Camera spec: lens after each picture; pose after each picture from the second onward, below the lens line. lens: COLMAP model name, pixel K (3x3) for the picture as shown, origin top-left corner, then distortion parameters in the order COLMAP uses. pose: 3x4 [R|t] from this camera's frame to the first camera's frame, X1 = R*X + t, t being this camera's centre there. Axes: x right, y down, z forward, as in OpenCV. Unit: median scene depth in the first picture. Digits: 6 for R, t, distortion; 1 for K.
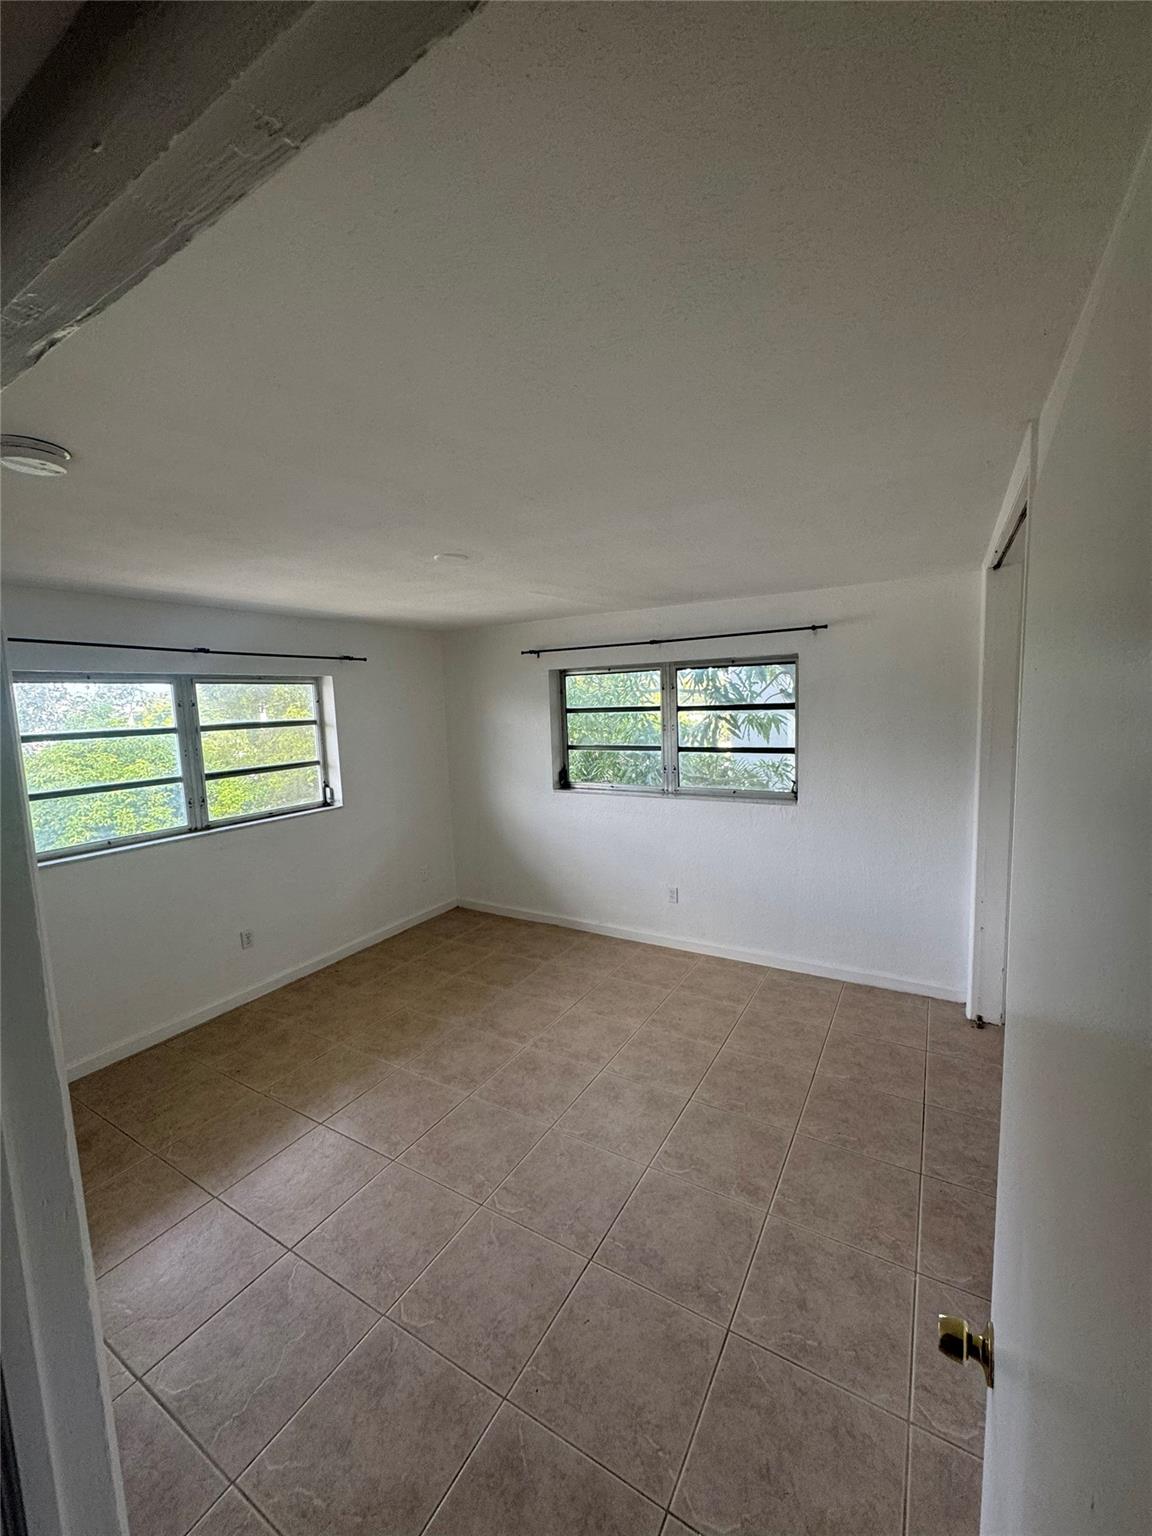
lens RADIAL K [[608.1, 0, 581.6], [0, 608.1, 763.4], [0, 0, 1]] dist [-0.003055, 0.000361]
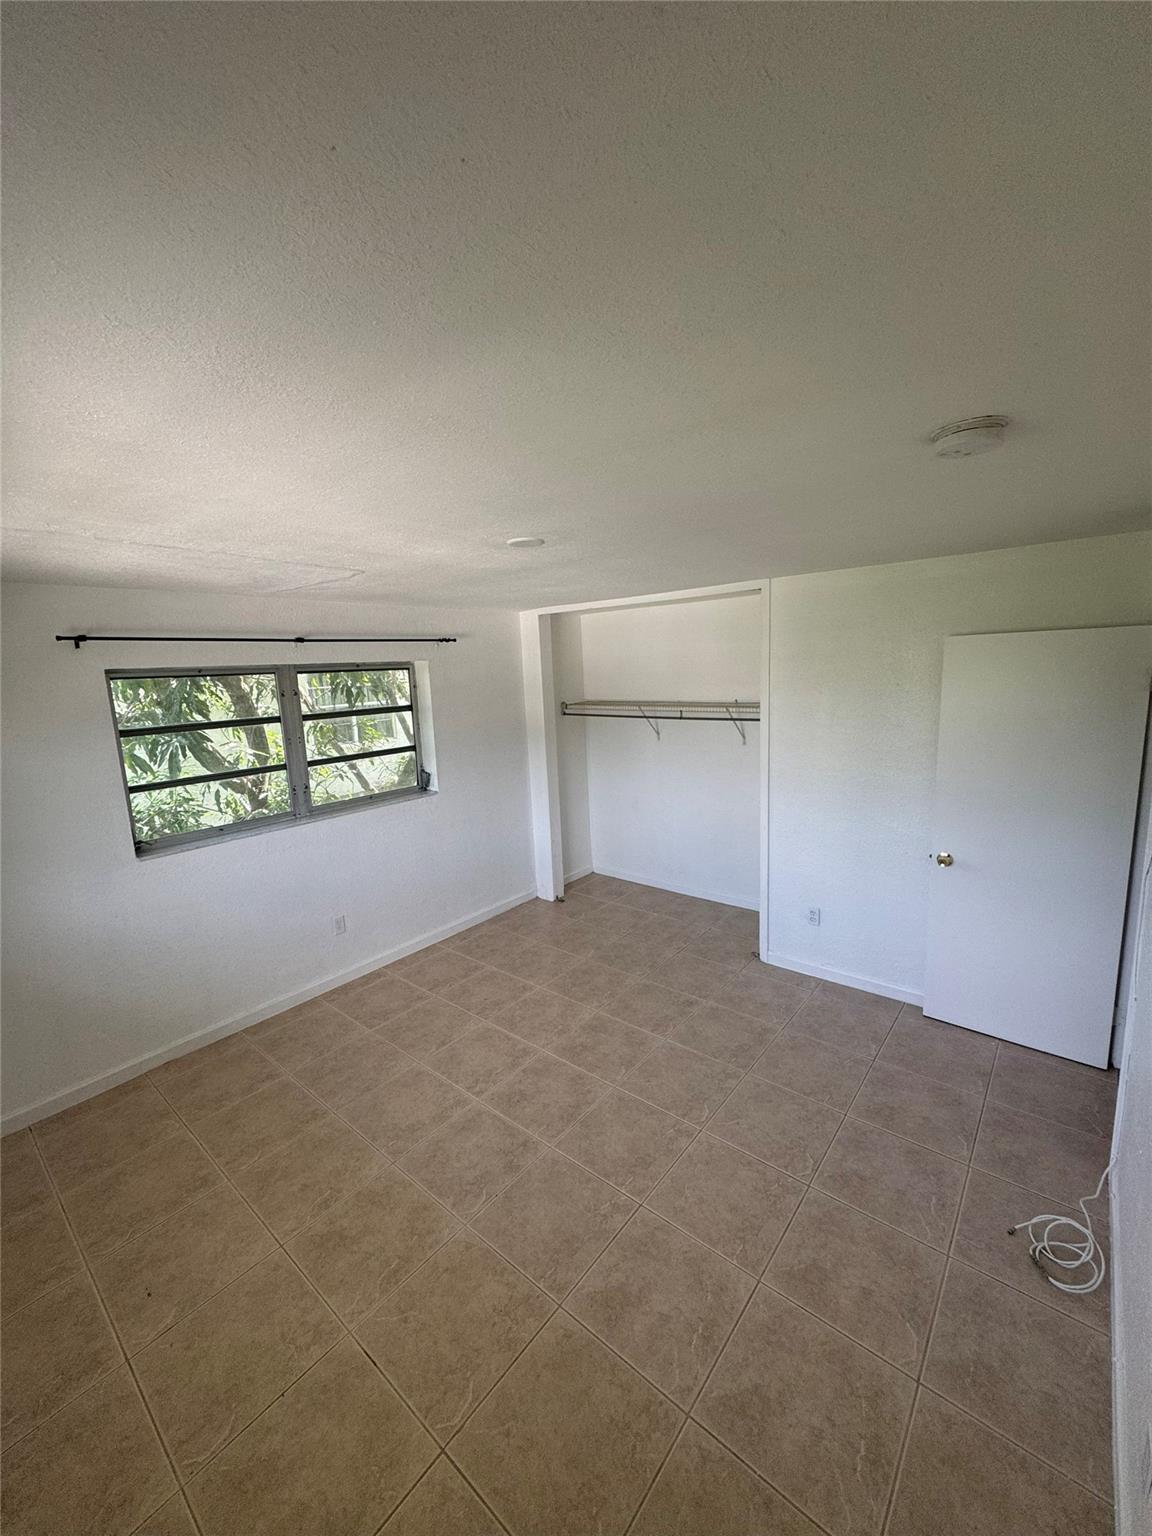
lens RADIAL K [[608.1, 0, 573.0], [0, 608.1, 761.4], [0, 0, 1]] dist [-0.003055, 0.000361]
pose [[0.168527, -0.124673, 0.977781, -0.767025], [0.140254, 0.984909, 0.101408, -0.076037], [-0.975668, 0.120048, 0.183469, 0.572609]]
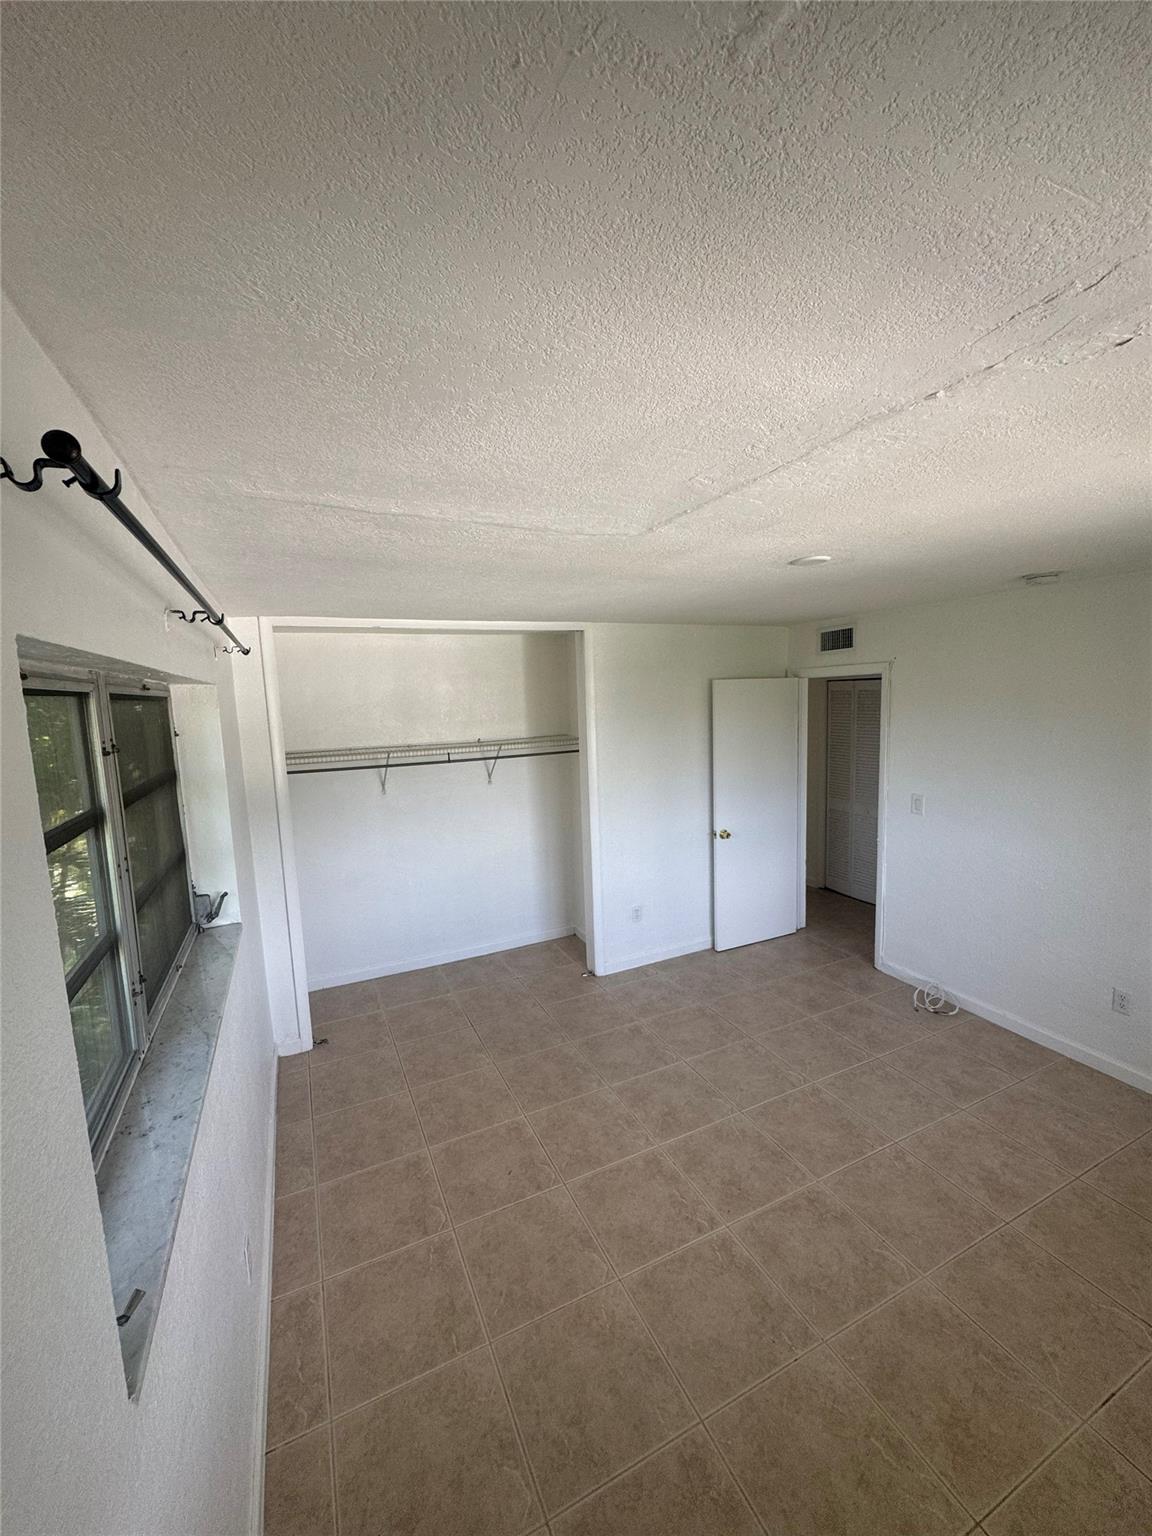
lens RADIAL K [[608.1, 0, 576.8], [0, 608.1, 771.3], [0, 0, 1]] dist [-0.003055, 0.000361]
pose [[-0.822366, -0.007921, 0.568904, -0.303534], [0.122267, 0.974082, 0.190303, -0.173420], [-0.555666, 0.226057, -0.800083, 1.360352]]
